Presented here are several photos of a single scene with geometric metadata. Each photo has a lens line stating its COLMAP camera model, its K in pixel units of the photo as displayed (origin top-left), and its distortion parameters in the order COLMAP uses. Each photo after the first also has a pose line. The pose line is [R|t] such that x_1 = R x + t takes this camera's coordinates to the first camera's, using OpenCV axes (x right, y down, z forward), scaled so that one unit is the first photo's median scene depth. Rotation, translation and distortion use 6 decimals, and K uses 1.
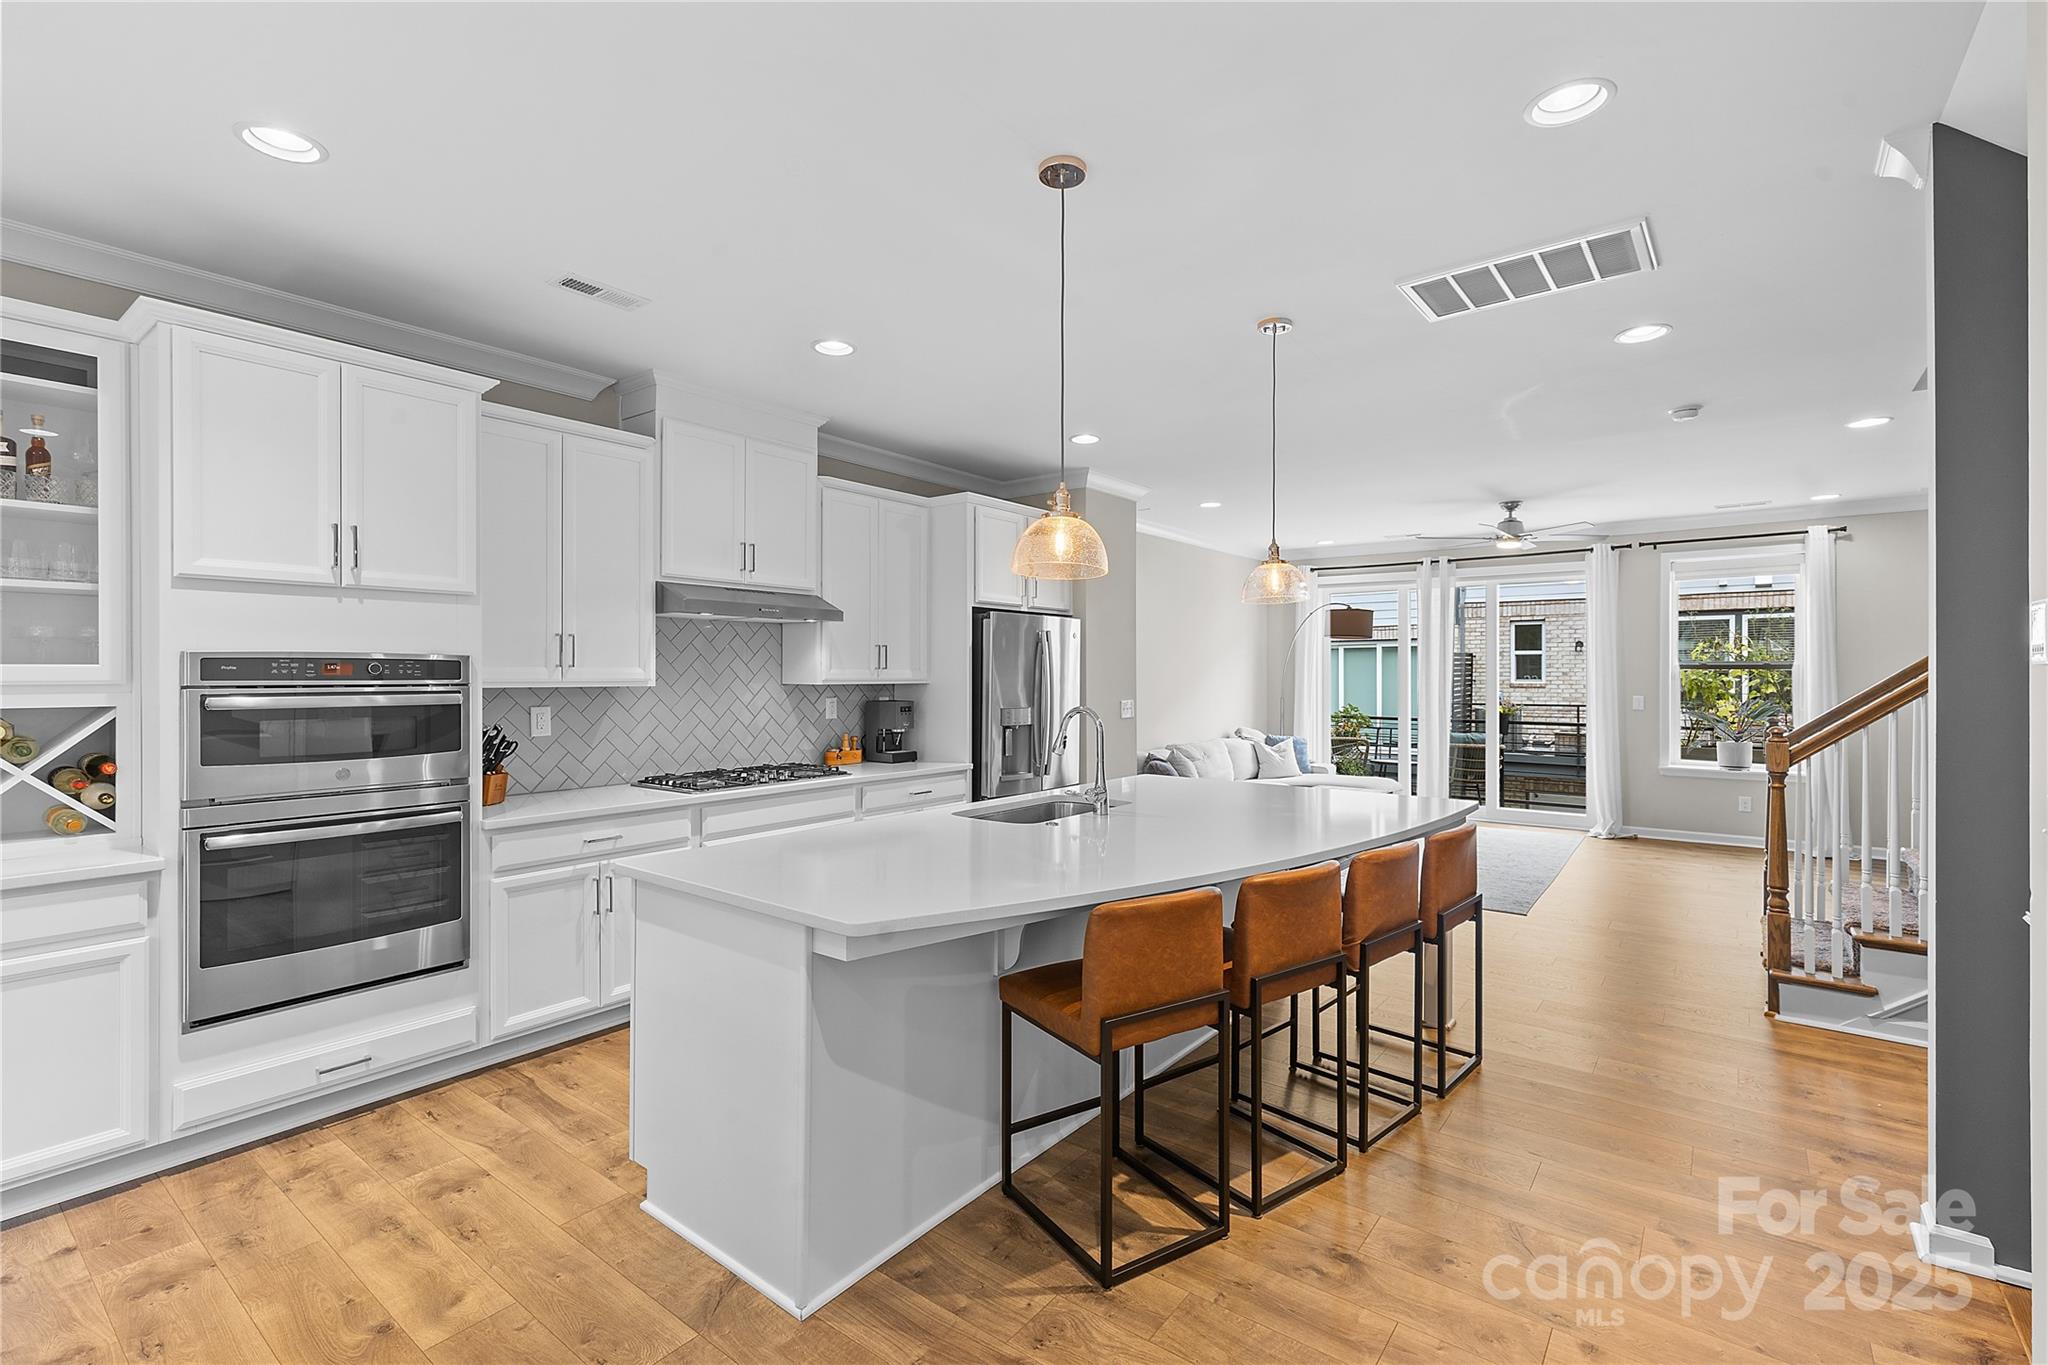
lens RADIAL K [[918.9, 0, 1017.8], [0, 918.9, 673.2], [0, 0, 1]] dist [0.007349, -0.001003]
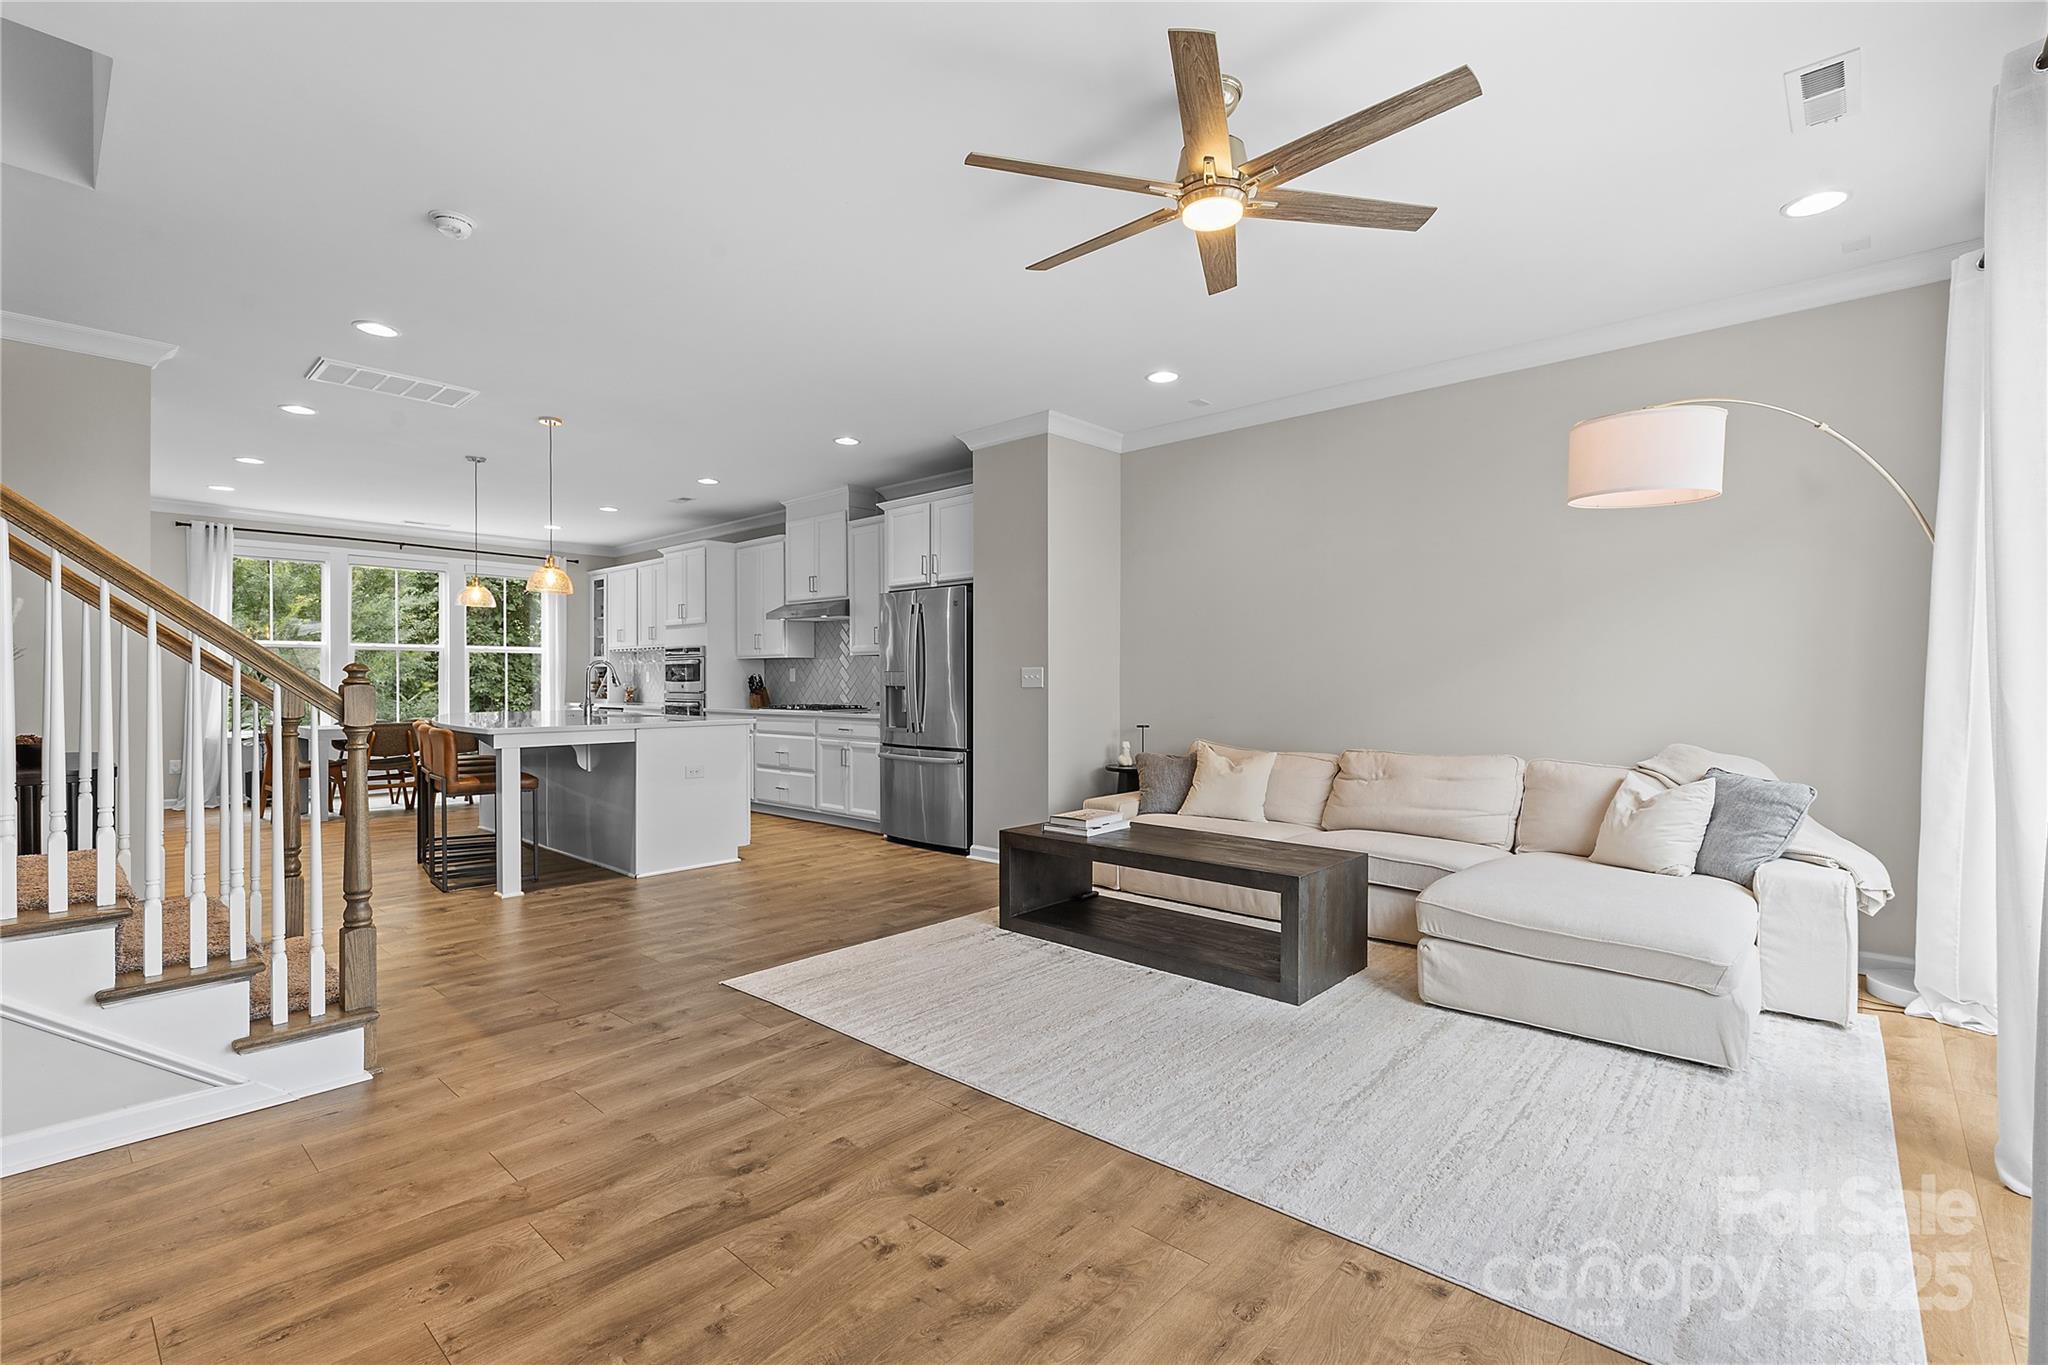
lens RADIAL K [[918.9, 0, 1025.4], [0, 918.9, 679.5], [0, 0, 1]] dist [0.007349, -0.001003]
pose [[-0.074653, -0.004046, -0.997201, 1.932723], [-0.000278, 0.999992, -0.004036, 0.087015], [0.997210, -0.000024, -0.074654, 2.064525]]
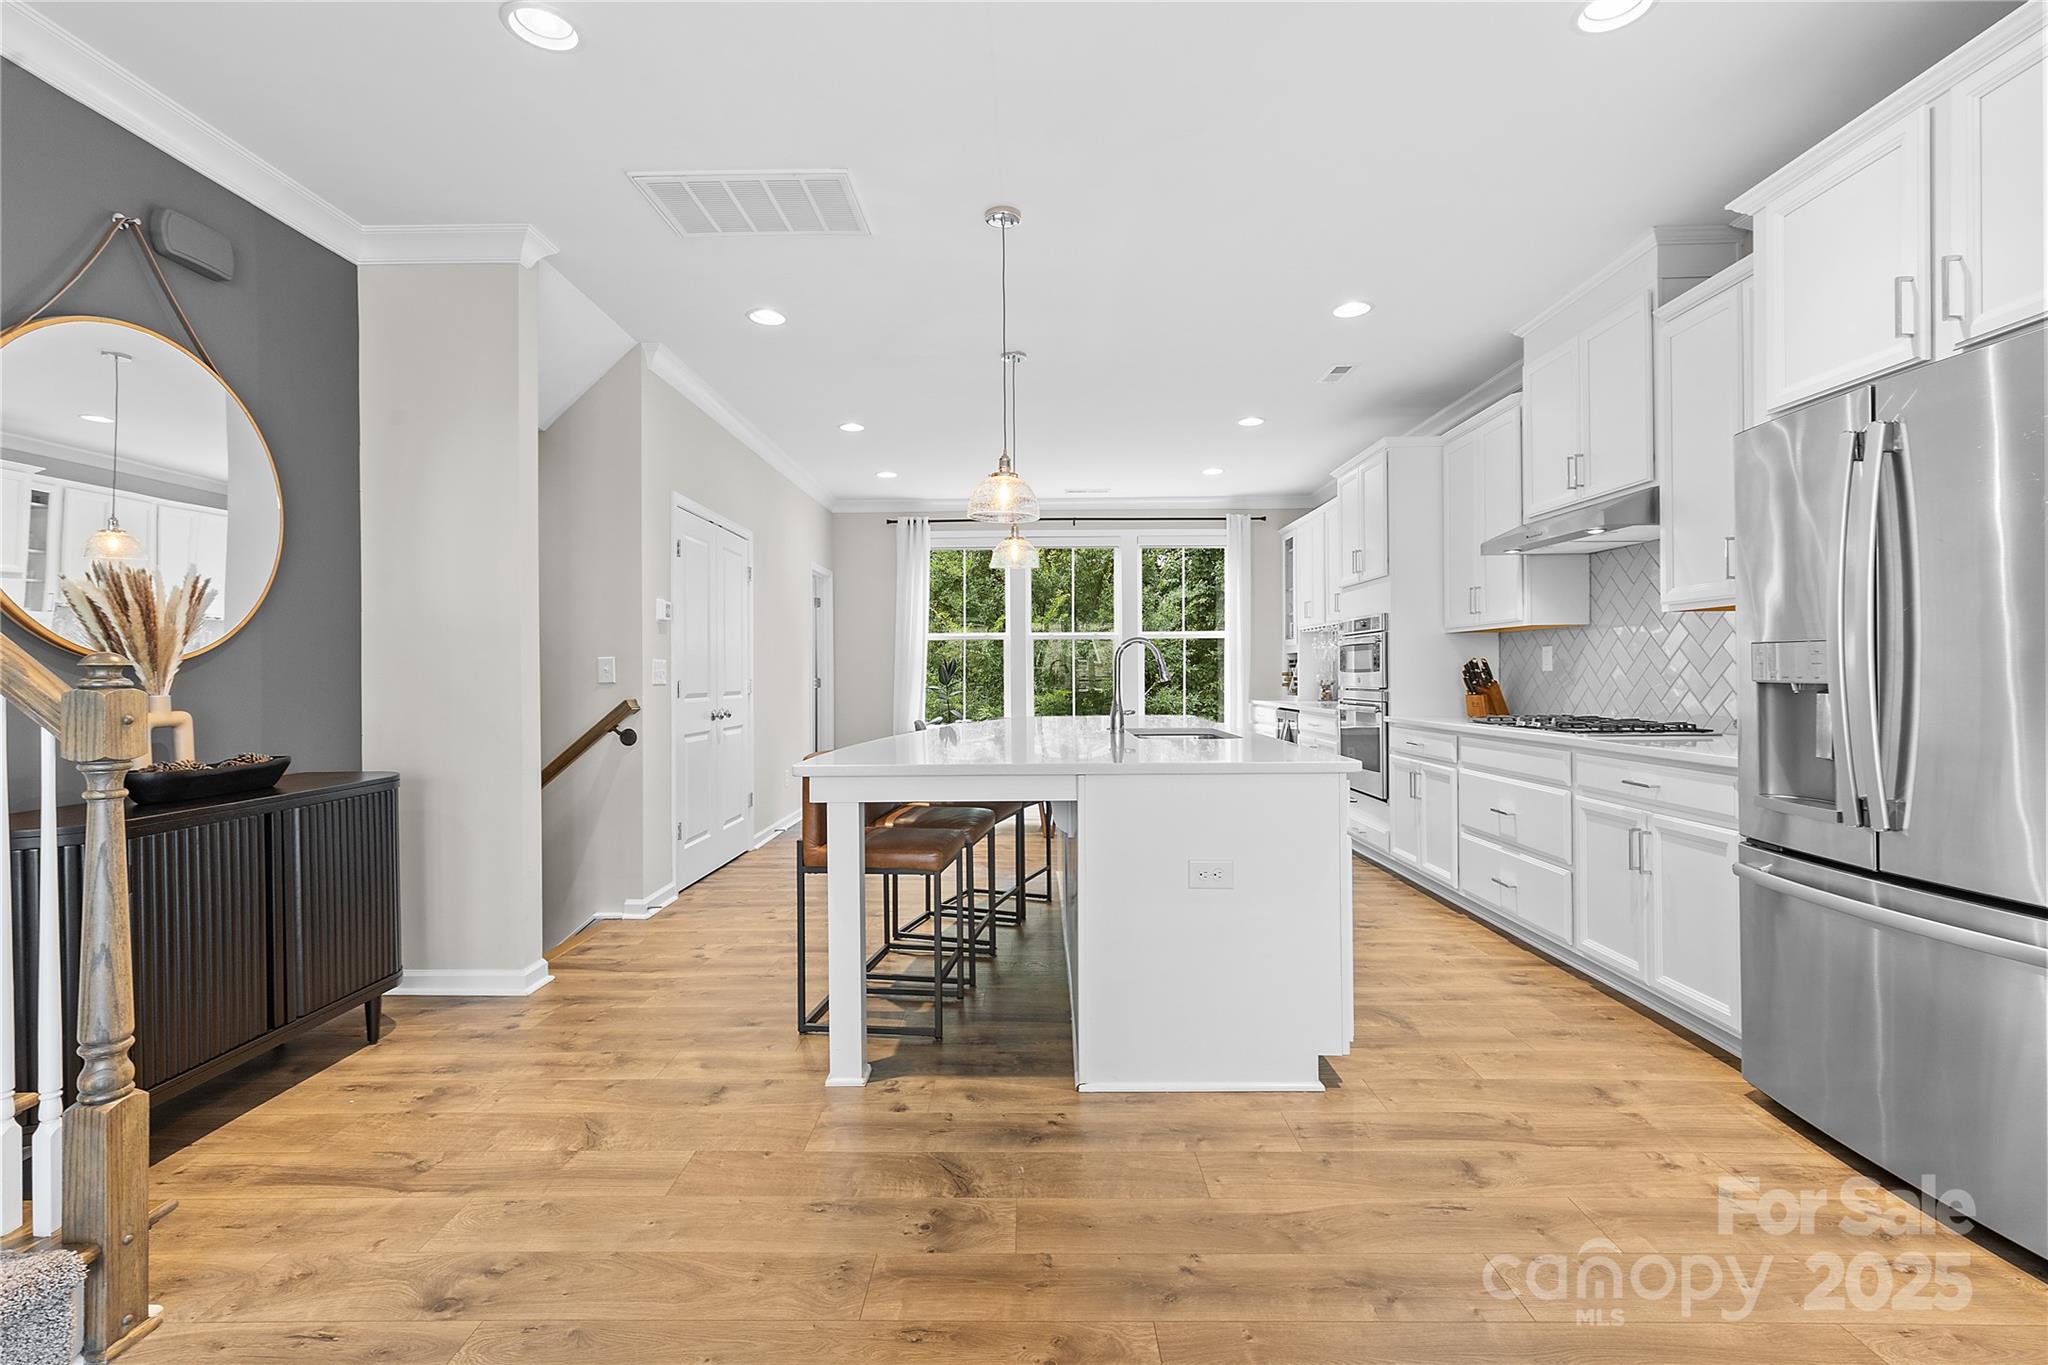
lens RADIAL K [[918.9, 0, 1016.2], [0, 918.9, 677.2], [0, 0, 1]] dist [0.007349, -0.001003]
pose [[-0.796987, 0.006853, -0.603958, 0.873535], [0.006828, 0.999974, 0.002336, 0.083211], [0.603958, -0.002262, -0.797013, 1.840846]]
